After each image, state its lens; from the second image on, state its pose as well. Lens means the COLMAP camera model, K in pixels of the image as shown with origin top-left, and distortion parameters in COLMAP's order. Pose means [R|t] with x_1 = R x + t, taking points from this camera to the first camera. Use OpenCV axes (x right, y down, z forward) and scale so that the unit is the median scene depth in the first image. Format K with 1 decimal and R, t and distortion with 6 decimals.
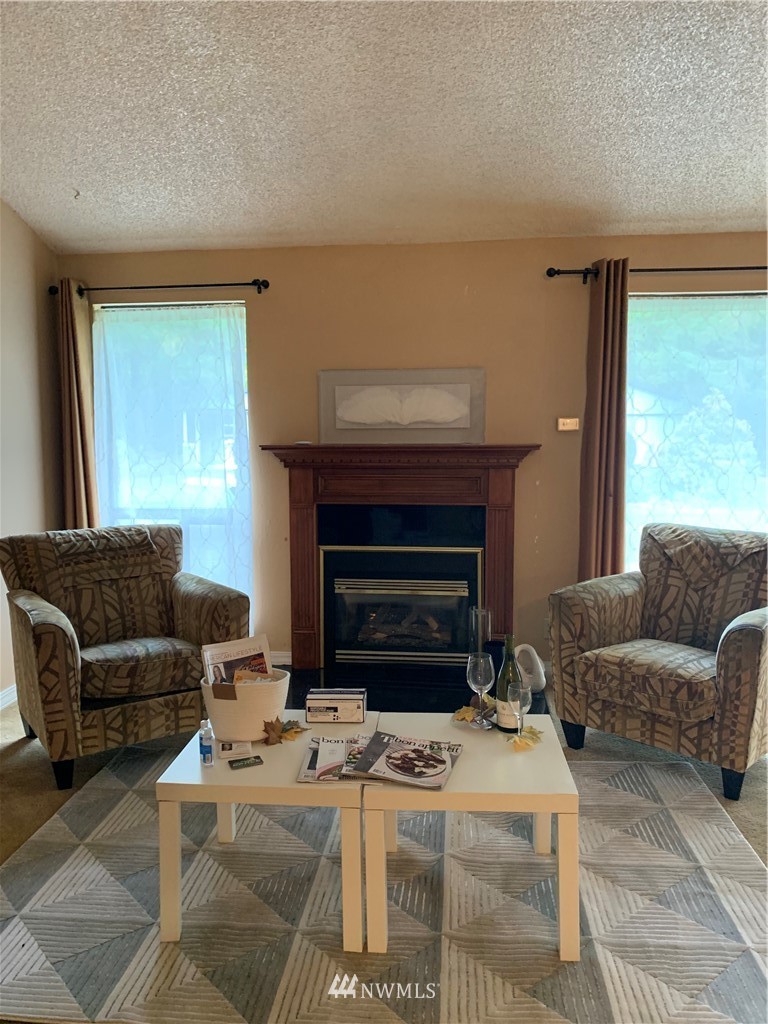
lens RADIAL K [[756.7, 0, 384.0], [0, 756.7, 512.0], [0, 0, 1]] dist [0.129096, -0.316087]
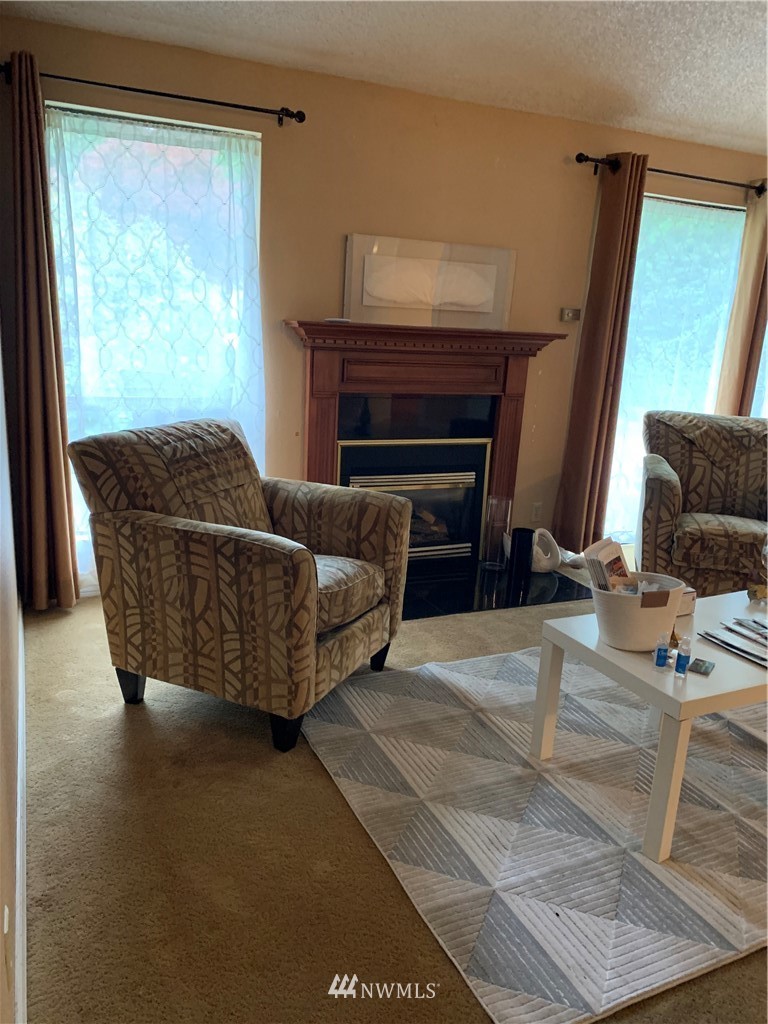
lens RADIAL K [[756.7, 0, 384.0], [0, 756.7, 512.0], [0, 0, 1]] dist [0.129096, -0.316087]
pose [[0.863110, -0.074836, 0.499441, -0.607190], [0.001892, 0.989432, 0.144987, -0.001914], [-0.505013, -0.124195, 0.854130, 0.251610]]
